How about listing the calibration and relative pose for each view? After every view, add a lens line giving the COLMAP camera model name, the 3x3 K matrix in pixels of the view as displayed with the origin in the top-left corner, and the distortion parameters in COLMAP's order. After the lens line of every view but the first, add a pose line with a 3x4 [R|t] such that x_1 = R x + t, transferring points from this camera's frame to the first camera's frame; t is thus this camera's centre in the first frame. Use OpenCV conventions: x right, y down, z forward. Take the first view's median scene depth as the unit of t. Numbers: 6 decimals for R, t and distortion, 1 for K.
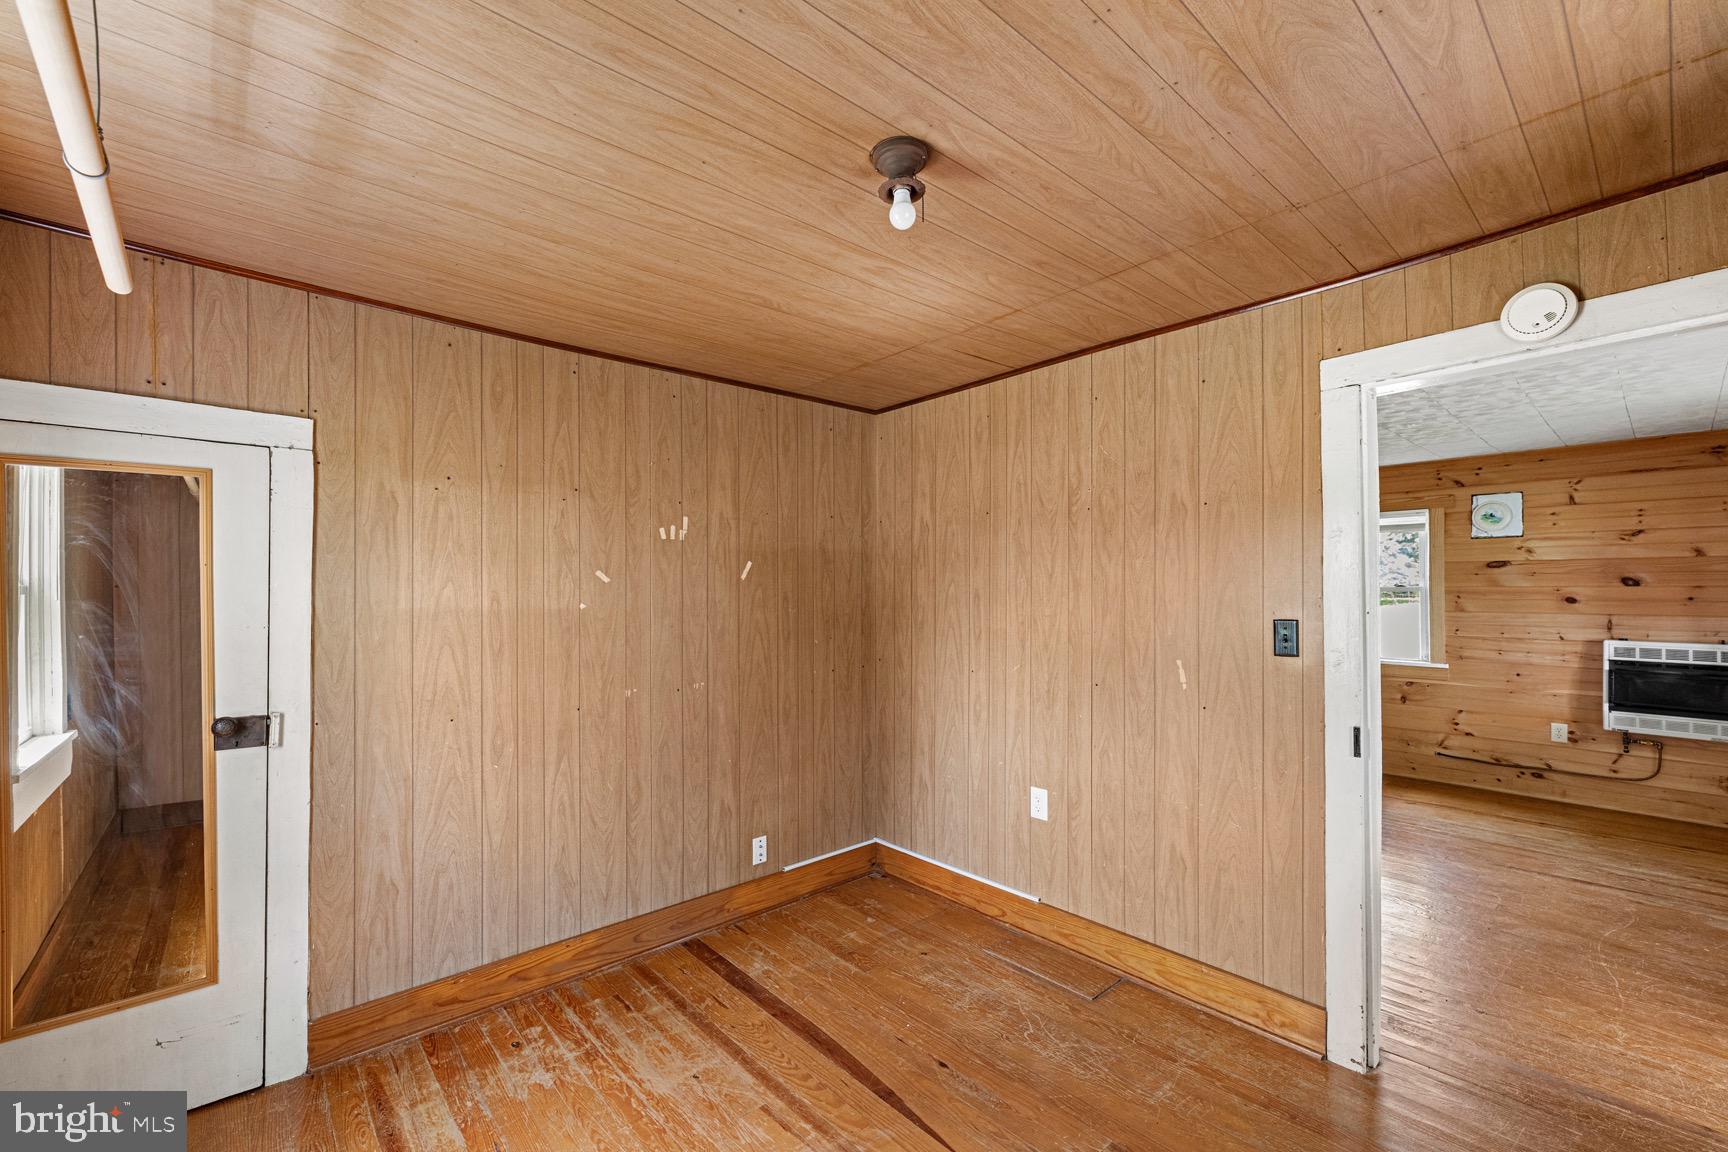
lens RADIAL K [[719.7, 0, 855.0], [0, 719.7, 582.8], [0, 0, 1]] dist [0.000216, 0.000108]
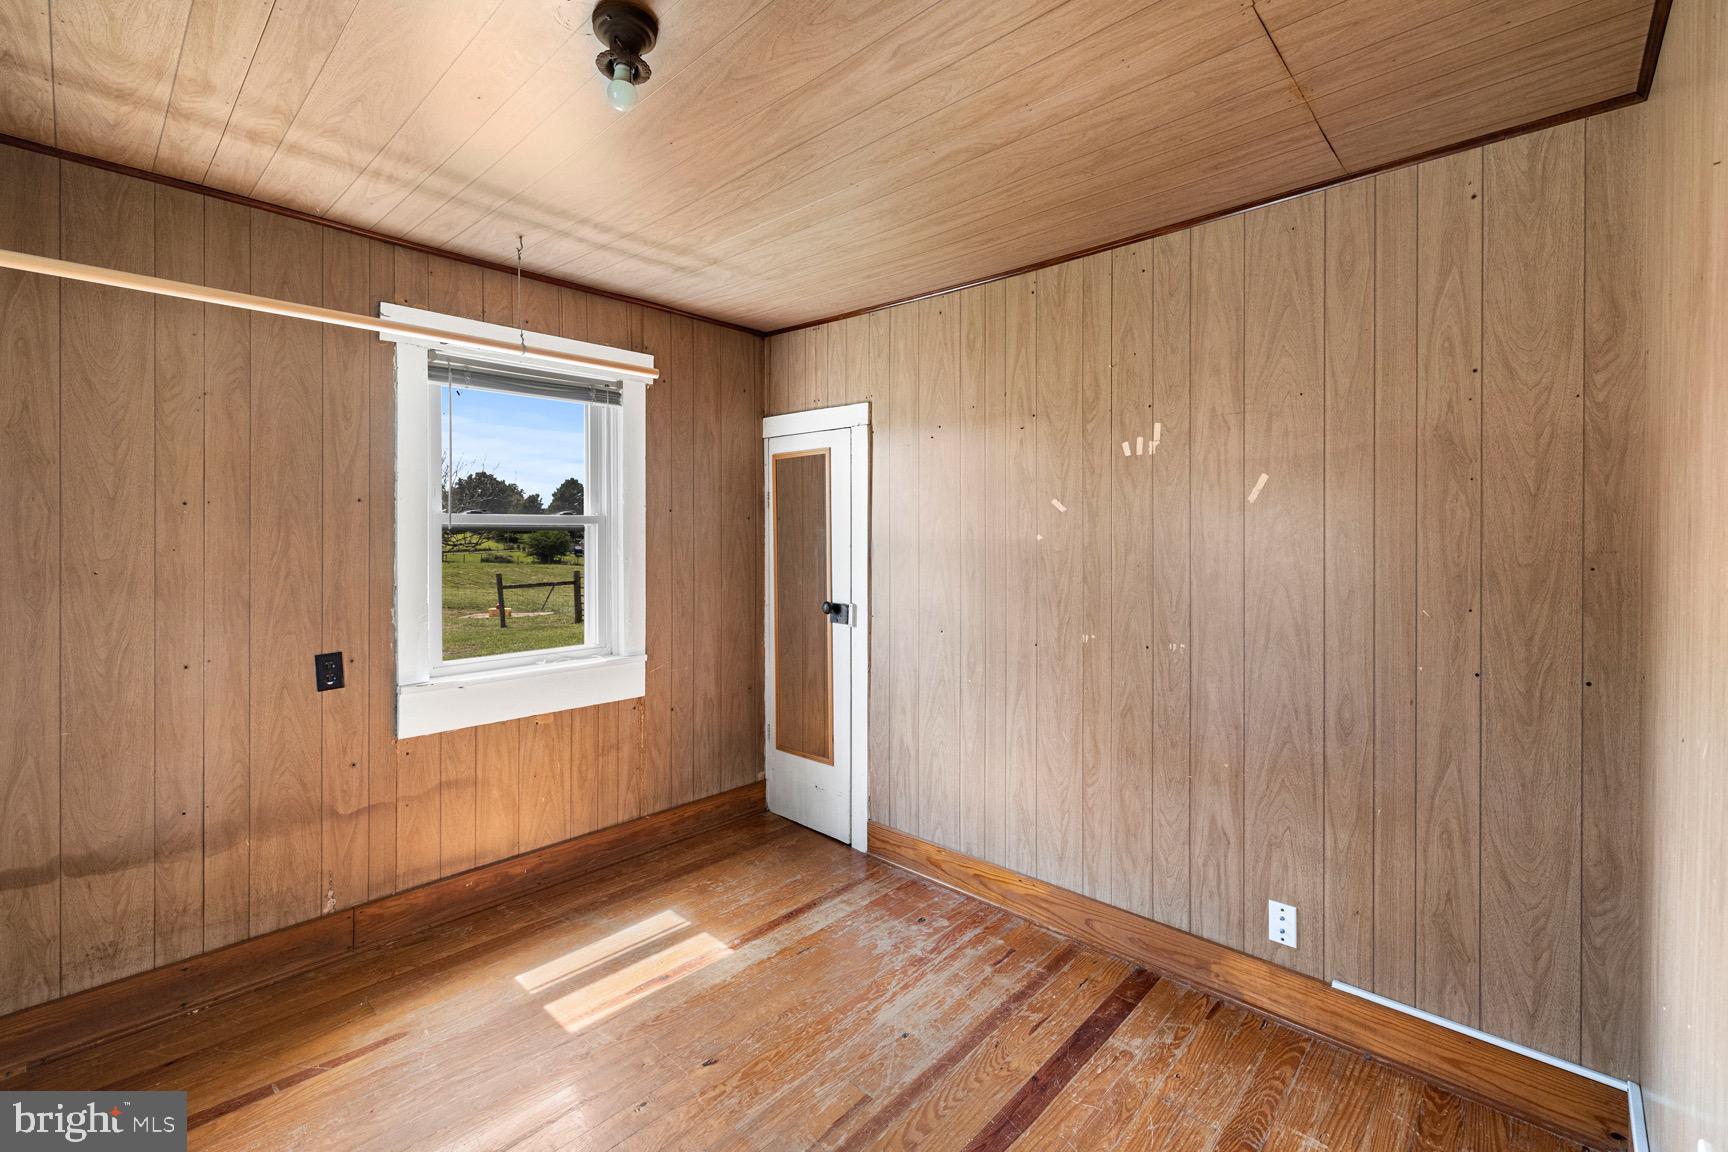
lens RADIAL K [[742.7, 0, 860.0], [0, 742.7, 539.1], [0, 0, 1]] dist [-0.000069, 0.000205]
pose [[0.101782, 0.013612, -0.994714, 0.587293], [0.011999, 0.999817, 0.014910, 0.017852], [0.994734, -0.013453, 0.101600, 0.685065]]
